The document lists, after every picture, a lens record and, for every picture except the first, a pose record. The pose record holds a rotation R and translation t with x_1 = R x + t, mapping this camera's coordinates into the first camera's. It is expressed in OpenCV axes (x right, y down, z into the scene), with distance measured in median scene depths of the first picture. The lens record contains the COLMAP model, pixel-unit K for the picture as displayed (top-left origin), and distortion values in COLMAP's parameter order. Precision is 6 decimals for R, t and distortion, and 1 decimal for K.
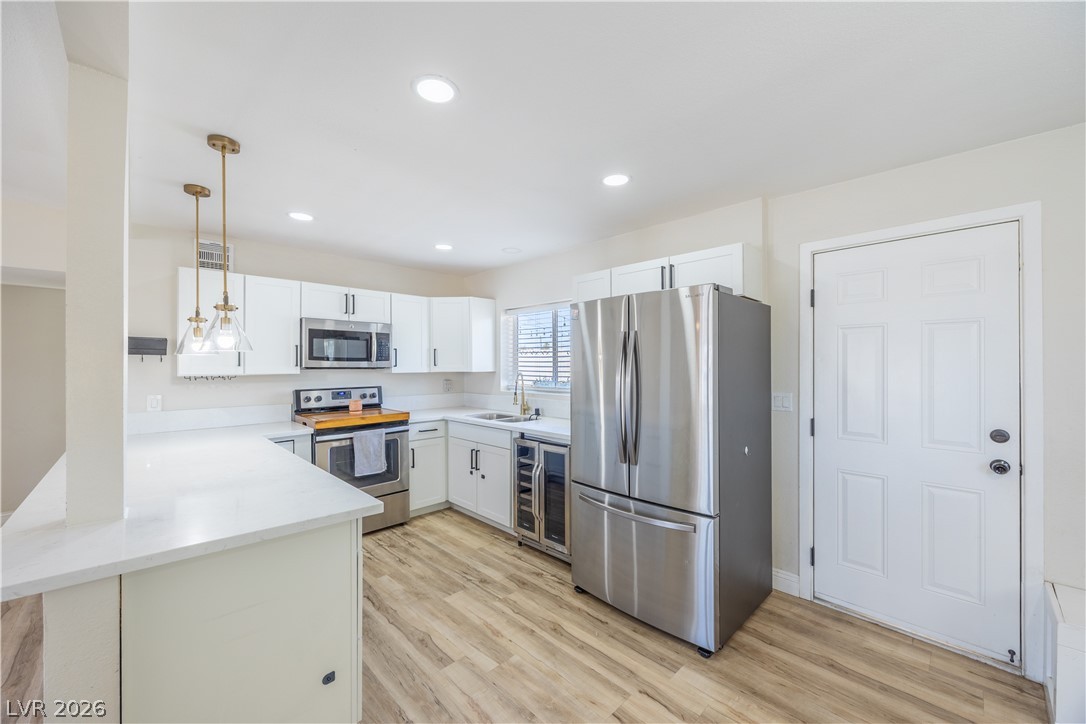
lens RADIAL K [[419.6, 0, 541.6], [0, 419.6, 367.0], [0, 0, 1]] dist [-0.008767, -0.000041]
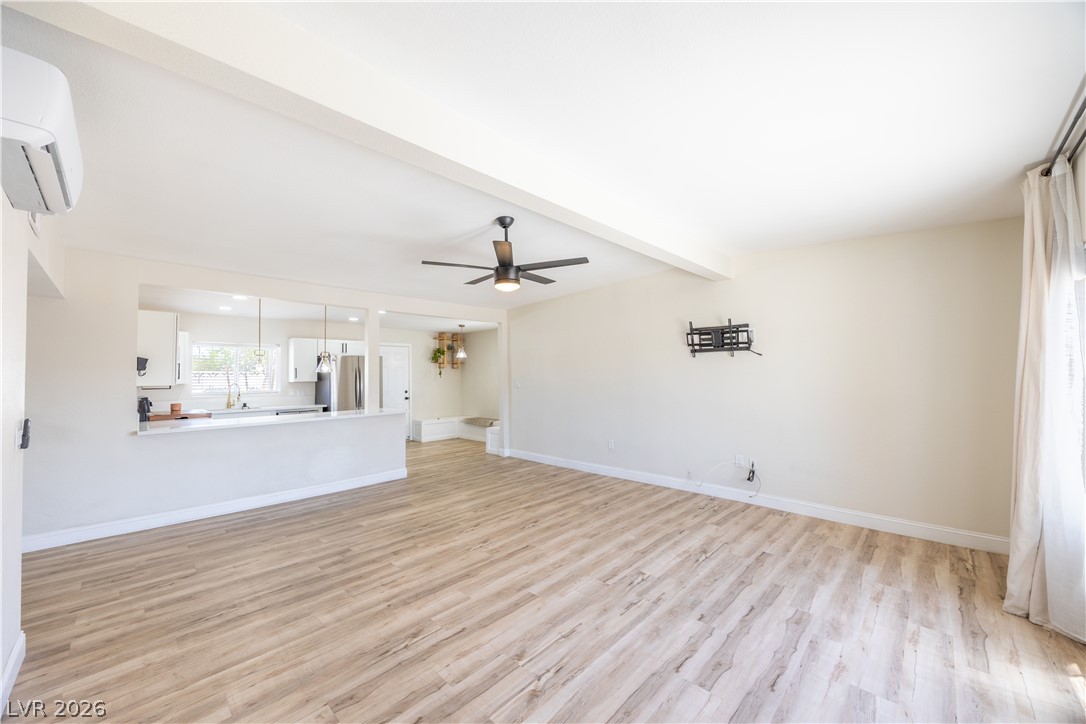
lens RADIAL K [[418.6, 0, 545.8], [0, 418.6, 361.0], [0, 0, 1]] dist [-0.012846, -0.000401]
pose [[-0.027760, 0.039688, 0.998826, -1.912873], [0.023175, 0.998968, -0.039050, 0.019896], [-0.999346, 0.022064, -0.028651, -0.235300]]
